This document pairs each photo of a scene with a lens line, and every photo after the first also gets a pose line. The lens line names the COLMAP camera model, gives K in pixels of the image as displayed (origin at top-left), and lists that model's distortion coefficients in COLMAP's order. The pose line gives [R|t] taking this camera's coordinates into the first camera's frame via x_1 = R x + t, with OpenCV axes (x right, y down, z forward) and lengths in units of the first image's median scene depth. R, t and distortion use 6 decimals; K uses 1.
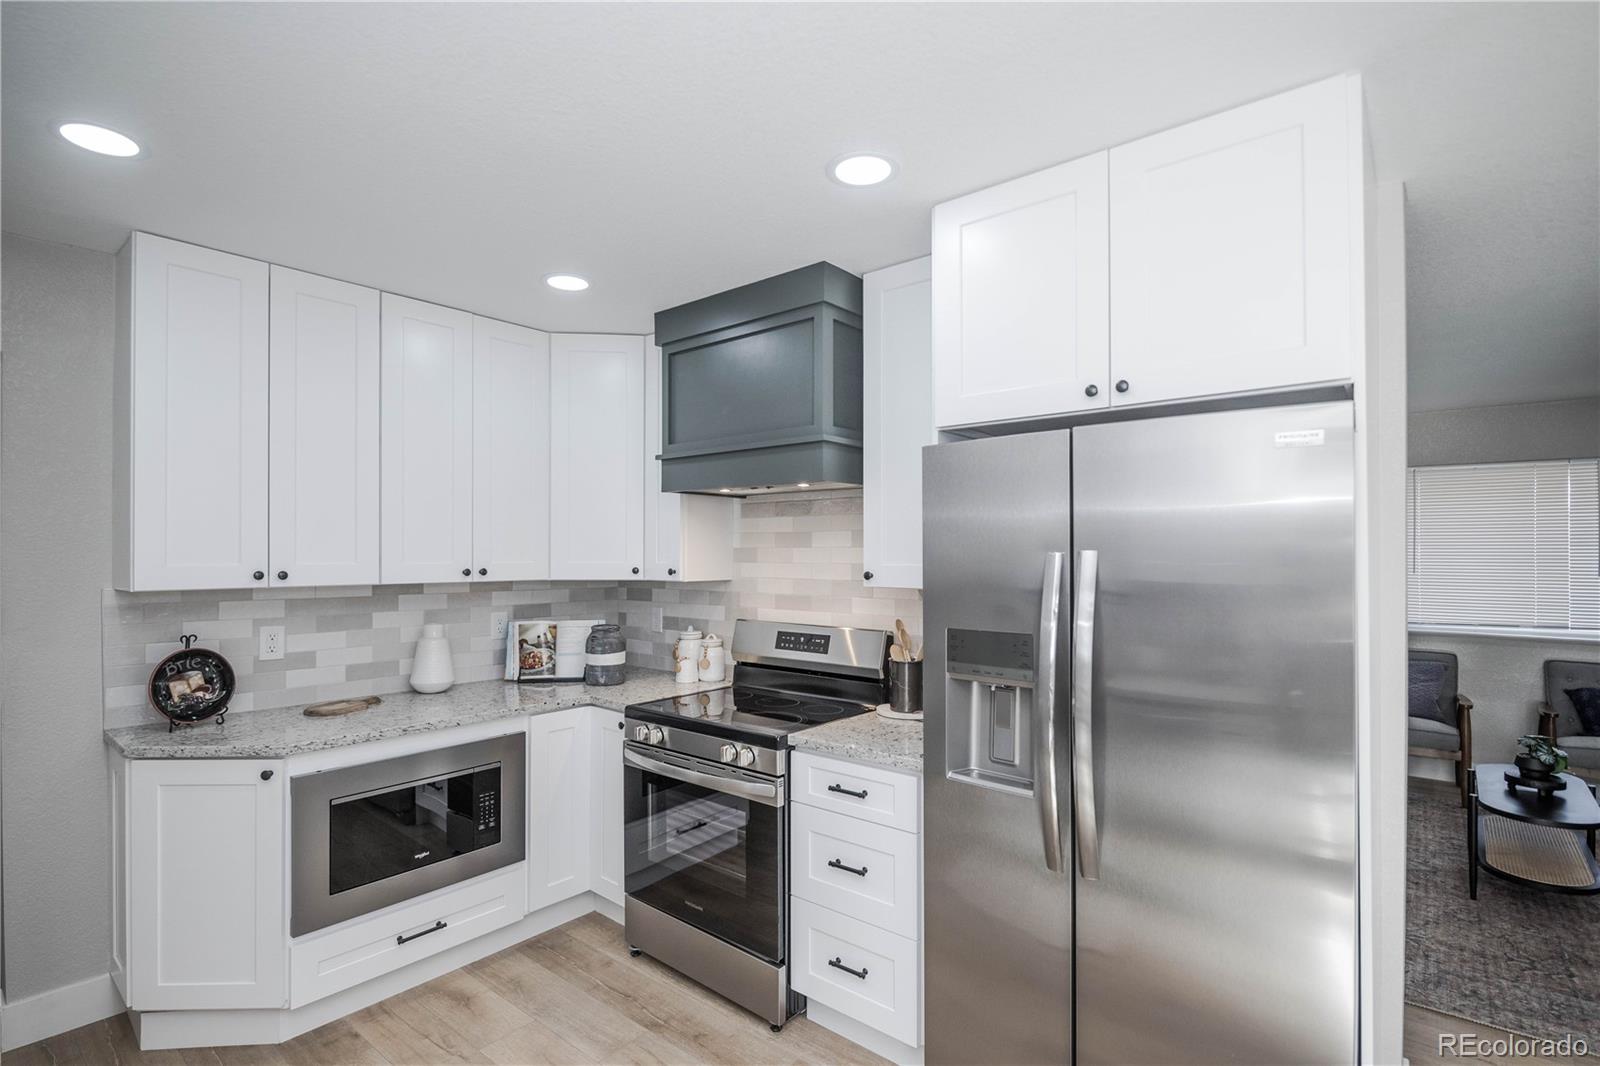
lens RADIAL K [[775.3, 0, 810.2], [0, 775.3, 548.7], [0, 0, 1]] dist [-0.011733, -0.002788]
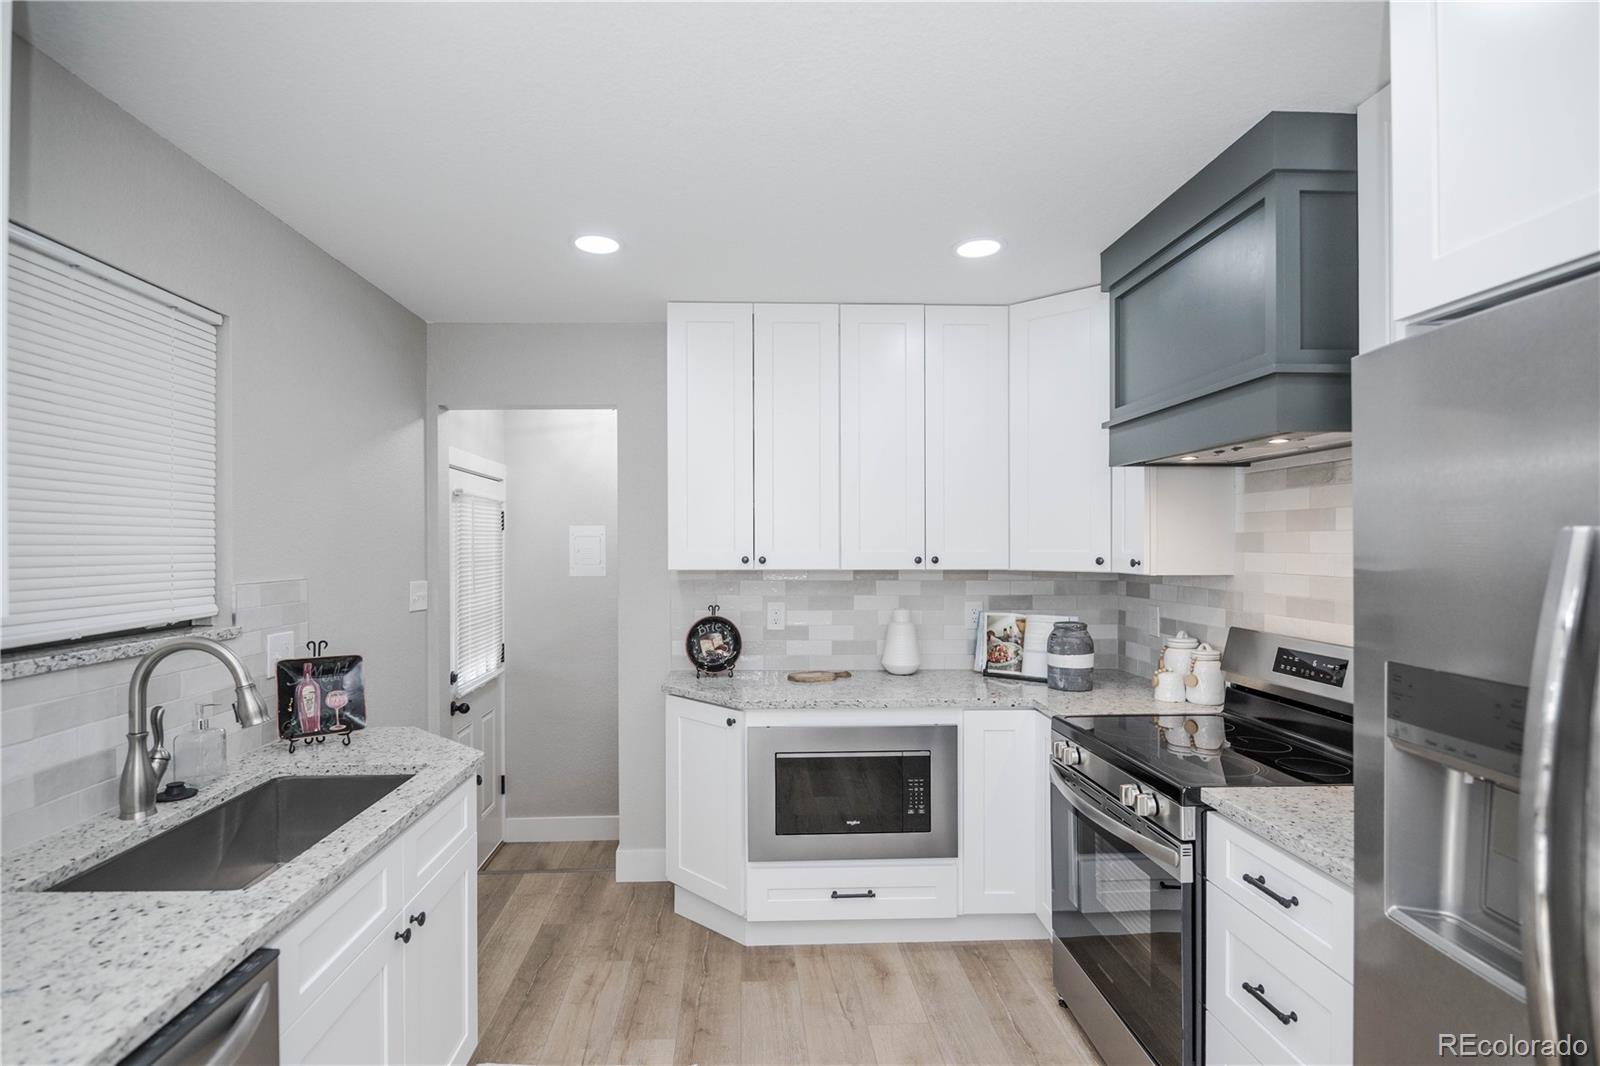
lens RADIAL K [[790.1, 0, 761.8], [0, 790.1, 547.0], [0, 0, 1]] dist [-0.000781, -0.008119]
pose [[0.648282, 0.000489, -0.761400, 0.231195], [0.007249, 0.999951, 0.006815, 0.005291], [0.761366, -0.009938, 0.648246, 0.180514]]
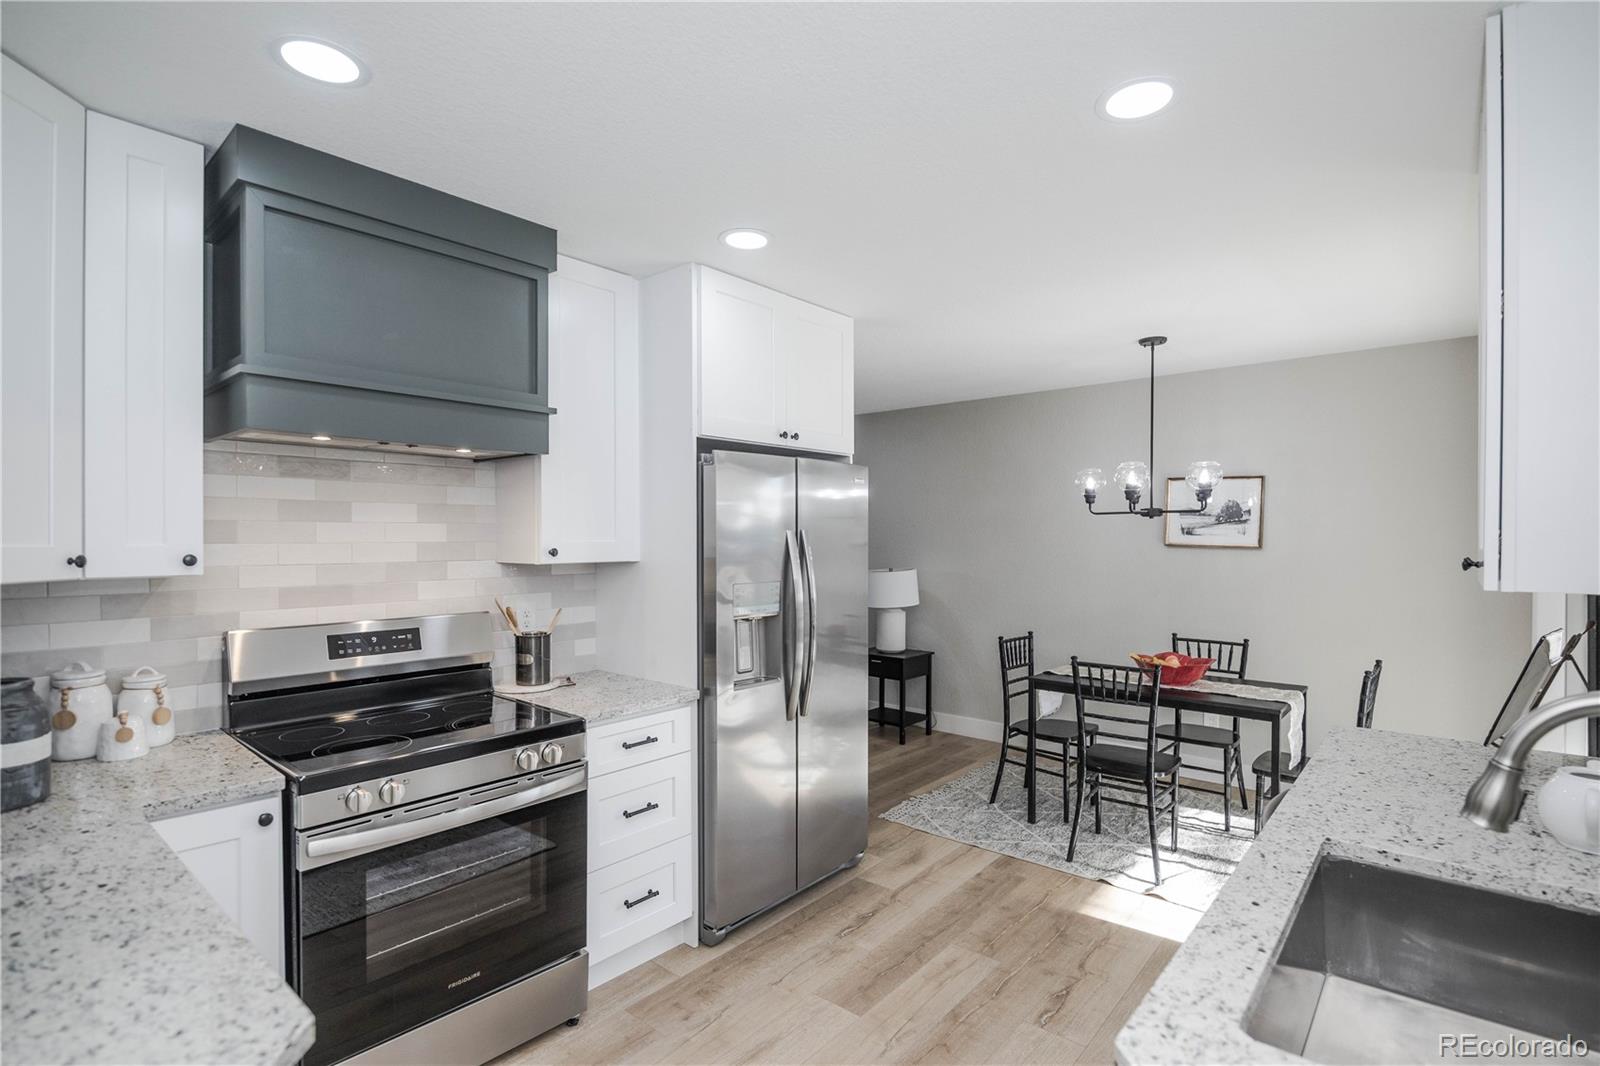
lens RADIAL K [[790.1, 0, 797.7], [0, 790.1, 533.0], [0, 0, 1]] dist [-0.000781, -0.008119]
pose [[0.005205, 0.004457, 0.999977, -0.884437], [-0.004915, 0.999978, -0.004431, 0.011863], [-0.999974, -0.004892, 0.005227, 0.623148]]
